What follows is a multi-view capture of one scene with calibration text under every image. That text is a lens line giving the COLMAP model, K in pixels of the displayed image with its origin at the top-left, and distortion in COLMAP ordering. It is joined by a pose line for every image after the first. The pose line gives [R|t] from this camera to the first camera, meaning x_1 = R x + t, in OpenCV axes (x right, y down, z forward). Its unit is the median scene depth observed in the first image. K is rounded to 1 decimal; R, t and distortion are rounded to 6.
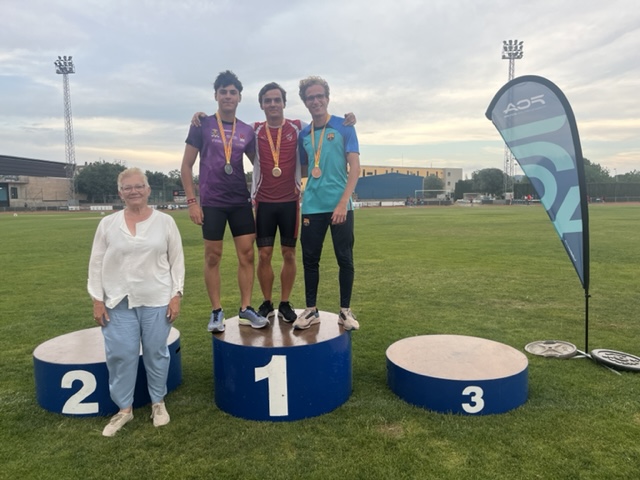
lens RADIAL K [[483.5, 0, 328.3], [0, 483.5, 244.2], [0, 0, 1]] dist [0.062579, -0.087428]
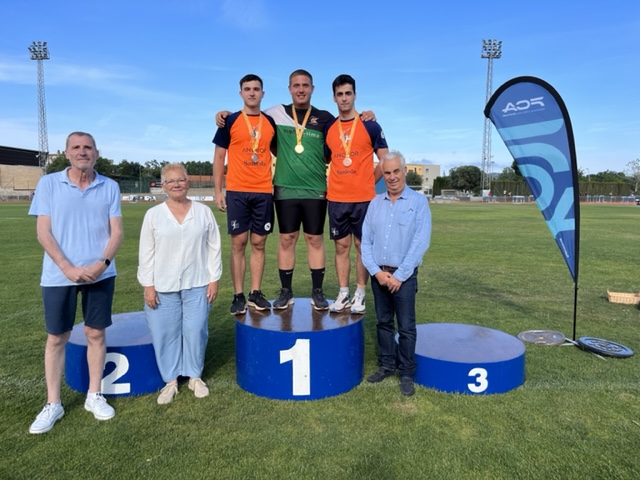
lens RADIAL K [[485.8, 0, 327.9], [0, 485.8, 241.2], [0, 0, 1]] dist [0.056252, -0.079407]
pose [[0.998851, 0.013480, 0.045998, -0.074704], [-0.013730, 0.999893, 0.005127, 0.003182], [-0.045924, -0.005752, 0.998928, -0.066148]]
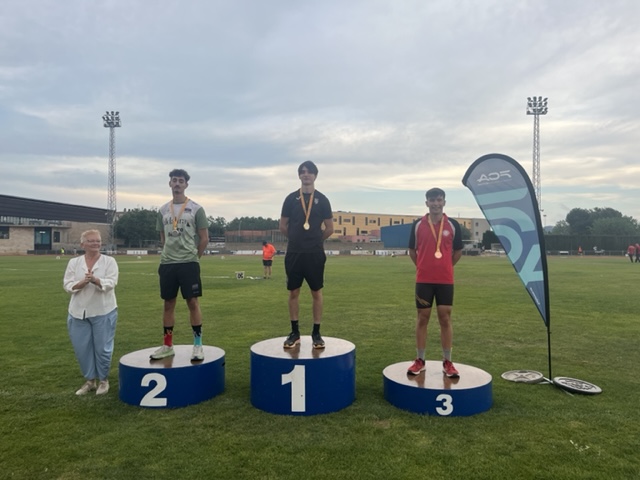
lens RADIAL K [[483.5, 0, 328.3], [0, 483.5, 244.2], [0, 0, 1]] dist [0.062579, -0.087428]
pose [[0.998258, 0.016228, -0.056731, 0.038401], [-0.021701, 0.995025, -0.097228, 0.015952], [0.054871, 0.098290, 0.993644, -0.291676]]
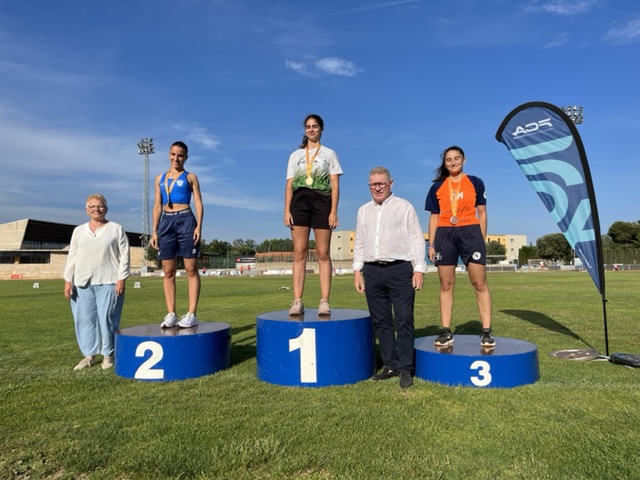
lens RADIAL K [[485.2, 0, 320.0], [0, 485.2, 240.0], [0, 0, 1]] dist [0.026107, -0.003865]
pose [[0.990704, -0.011017, -0.135587, 0.067092], [-0.009494, 0.988685, -0.149703, 0.145042], [0.135702, 0.149599, 0.979390, -0.147398]]
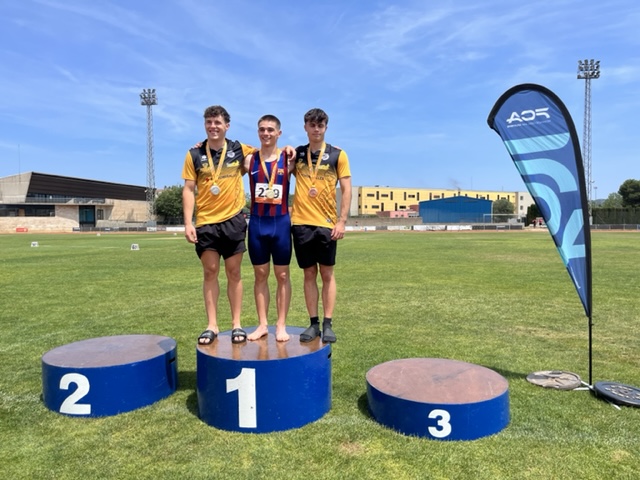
lens RADIAL K [[483.5, 0, 328.3], [0, 483.5, 244.2], [0, 0, 1]] dist [0.062579, -0.087428]
pose [[0.990440, 0.014792, -0.137146, 0.157679], [-0.021340, 0.998695, -0.046400, 0.005514], [0.136281, 0.048883, 0.989464, -0.018707]]
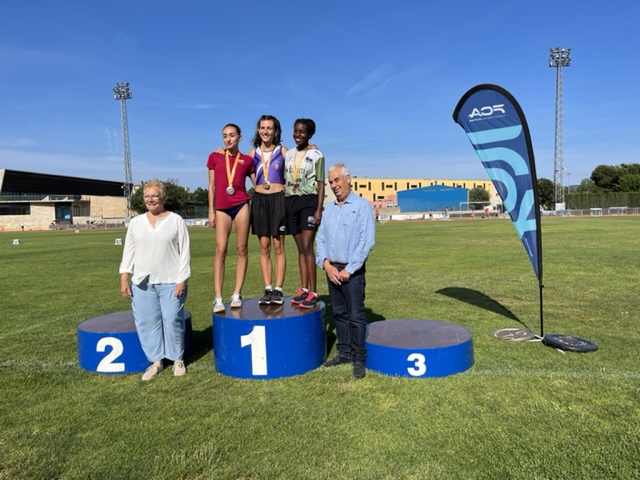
lens RADIAL K [[483.3, 0, 324.1], [0, 483.3, 248.0], [0, 0, 1]] dist [0.060892, -0.086959]
pose [[0.994619, -0.007297, -0.103342, 0.150622], [0.005047, 0.999745, -0.022009, 0.040787], [0.103477, 0.021369, 0.994402, -0.184181]]
